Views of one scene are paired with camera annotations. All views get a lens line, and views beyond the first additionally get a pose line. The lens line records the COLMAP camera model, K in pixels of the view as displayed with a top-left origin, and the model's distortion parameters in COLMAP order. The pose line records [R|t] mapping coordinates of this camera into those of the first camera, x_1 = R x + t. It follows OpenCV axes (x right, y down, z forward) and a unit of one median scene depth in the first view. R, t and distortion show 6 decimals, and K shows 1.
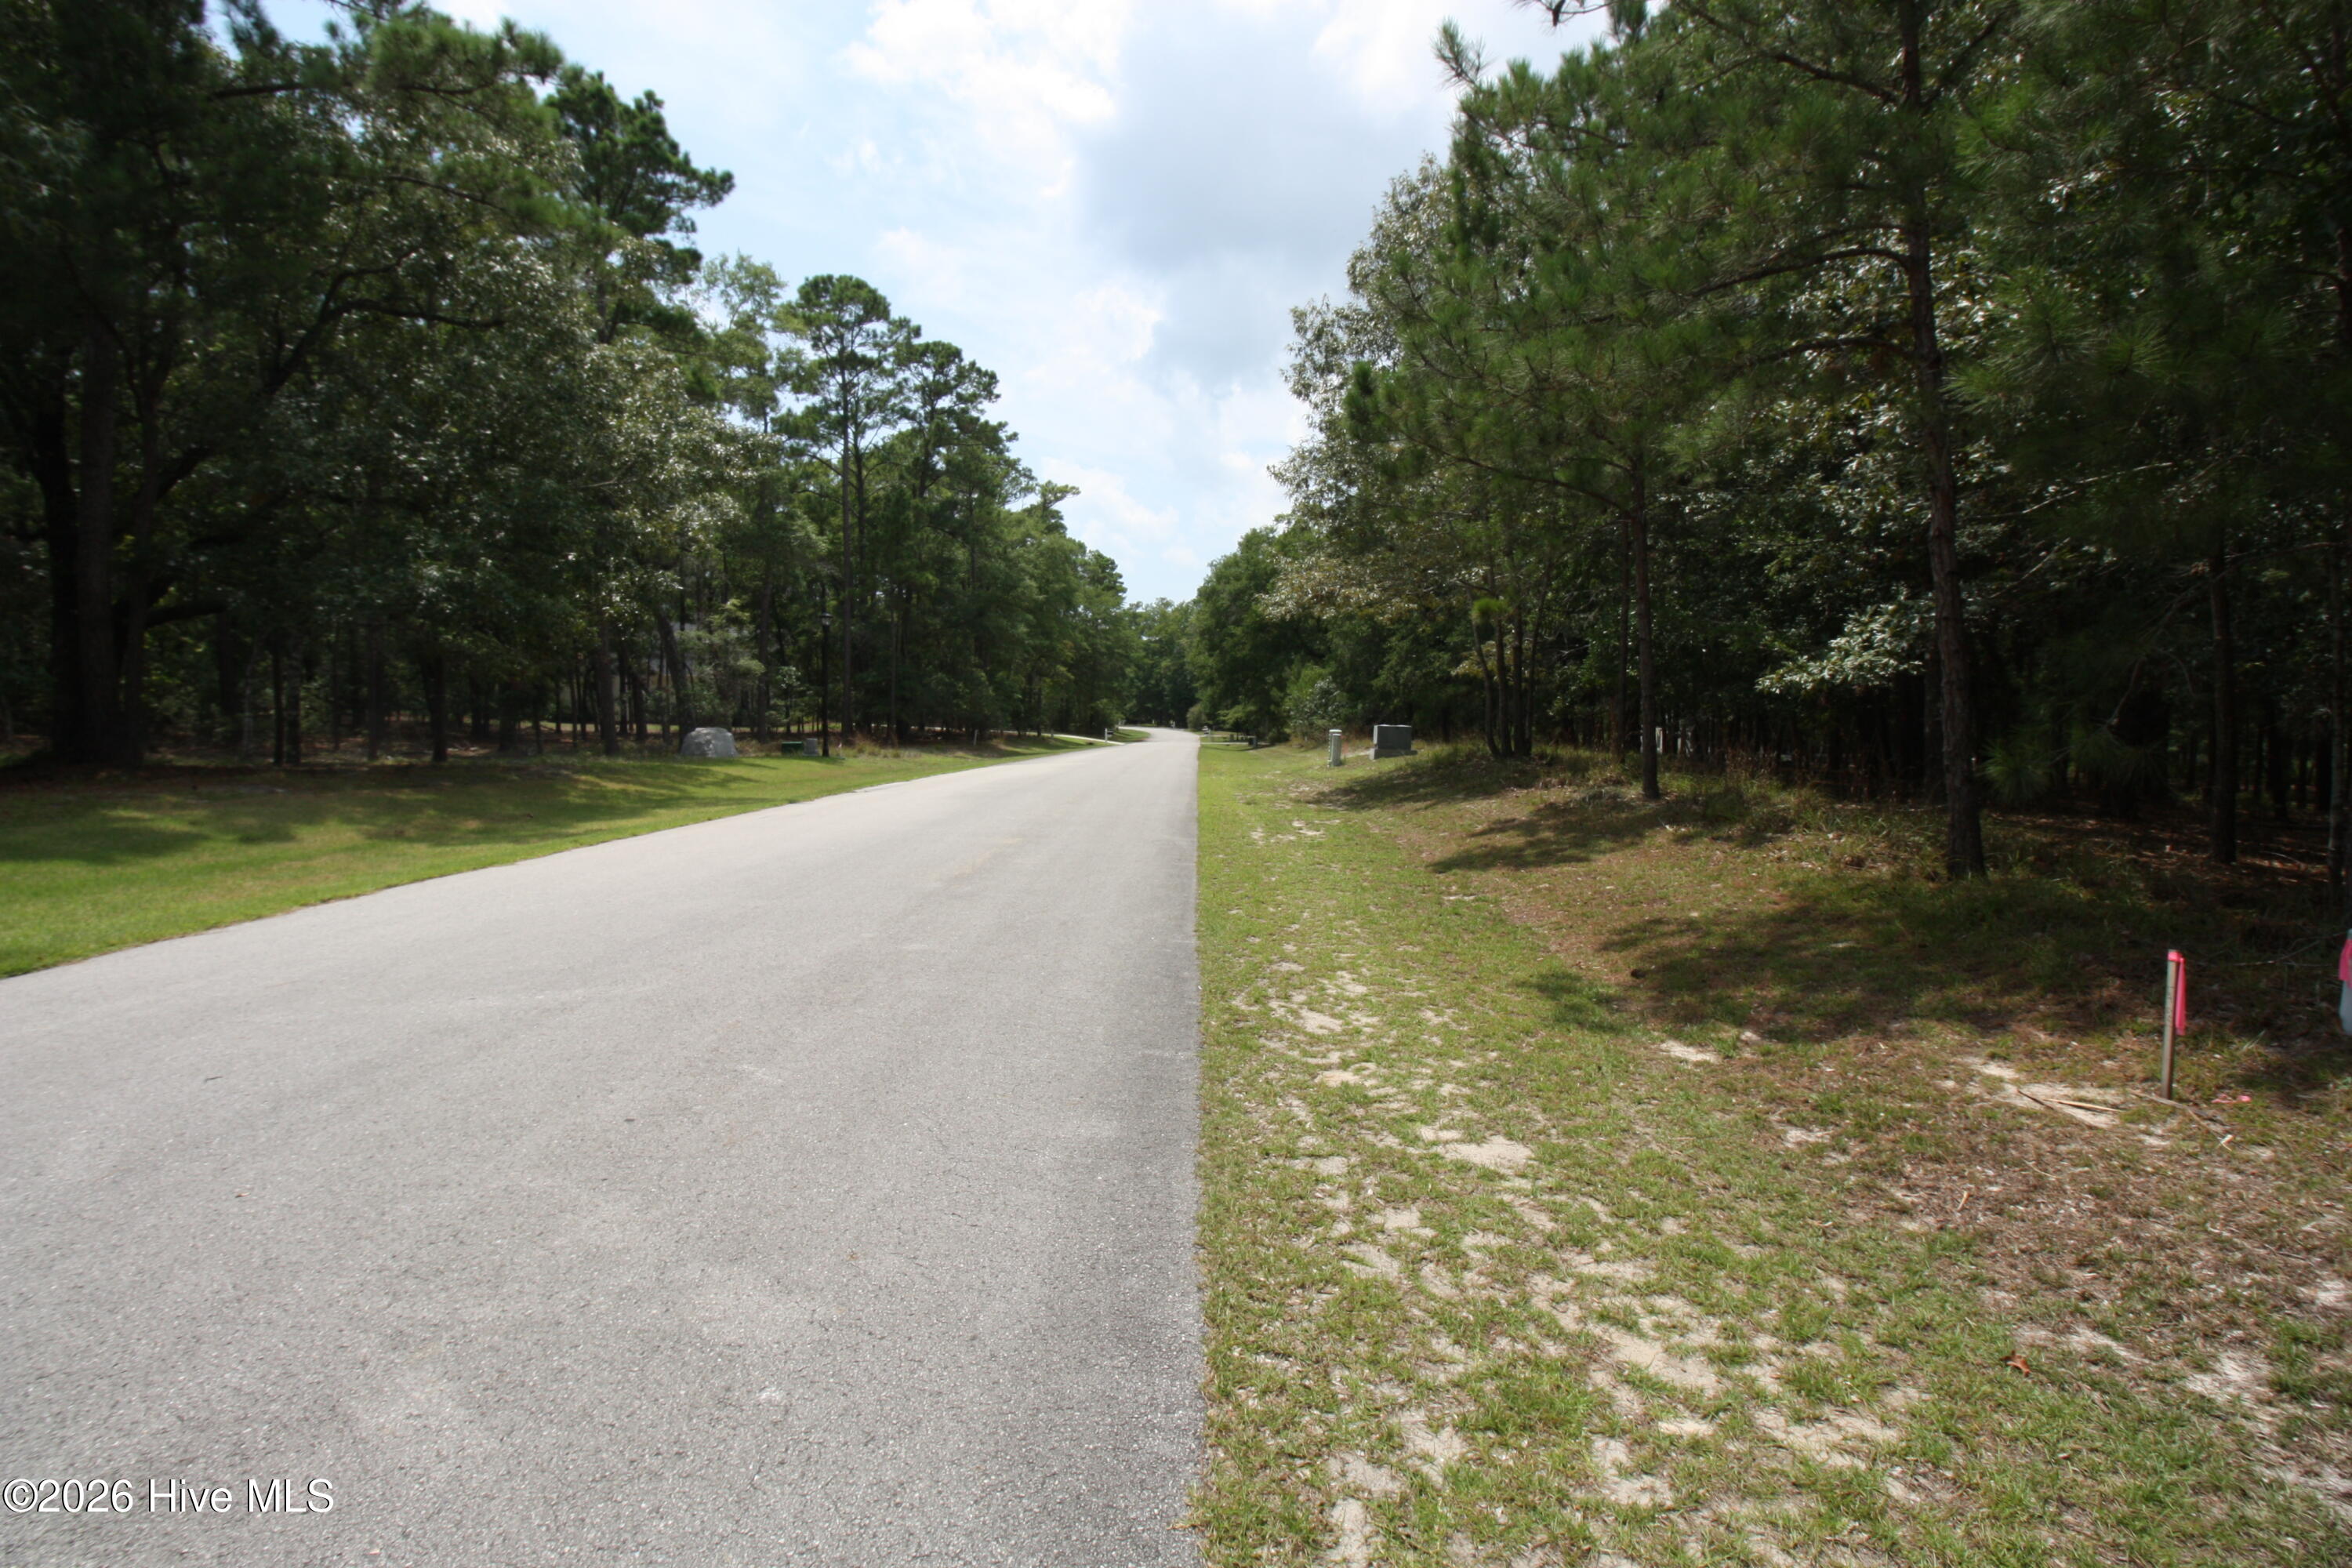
lens RADIAL K [[1089.0, 0, 1168.7], [0, 1089.0, 767.5], [0, 0, 1]] dist [0.001438, -0.013843]
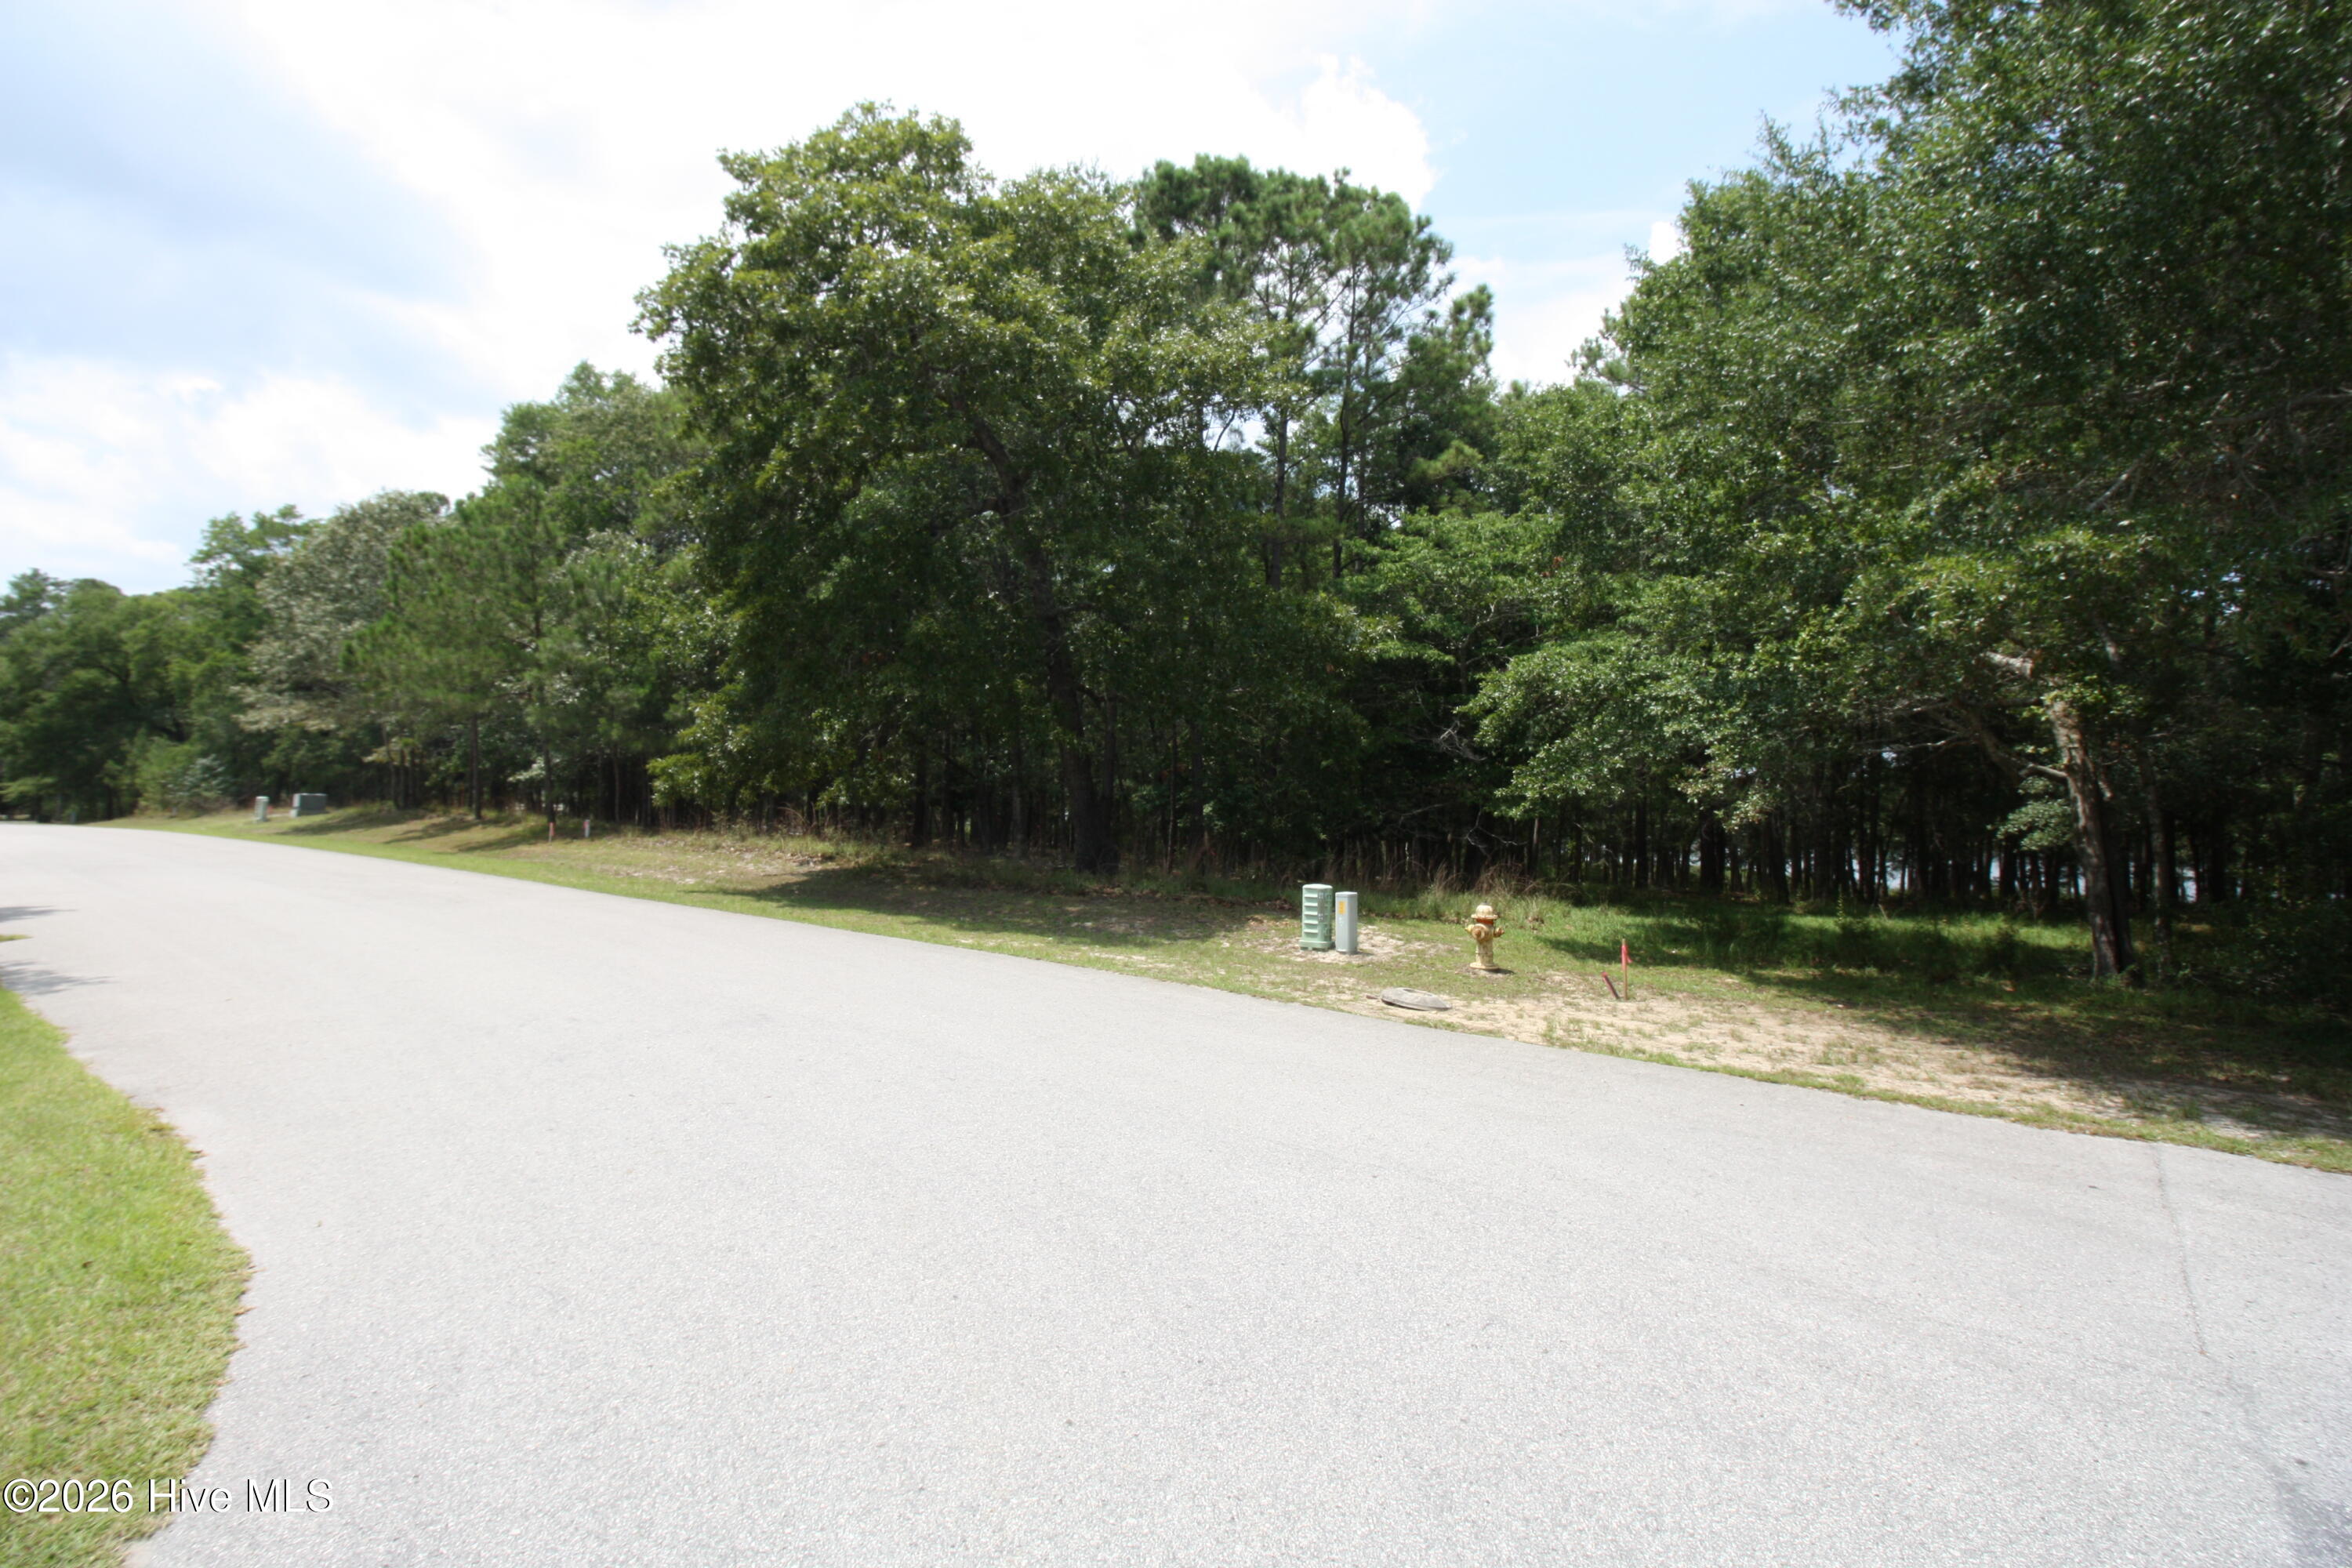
lens RADIAL K [[1089.0, 0, 1168.7], [0, 1089.0, 767.5], [0, 0, 1]] dist [0.001438, -0.013843]
pose [[0.595235, 0.022639, 0.803233, -0.282530], [0.035921, 0.997854, -0.054743, 0.047212], [-0.802748, 0.061438, 0.593145, -0.801220]]
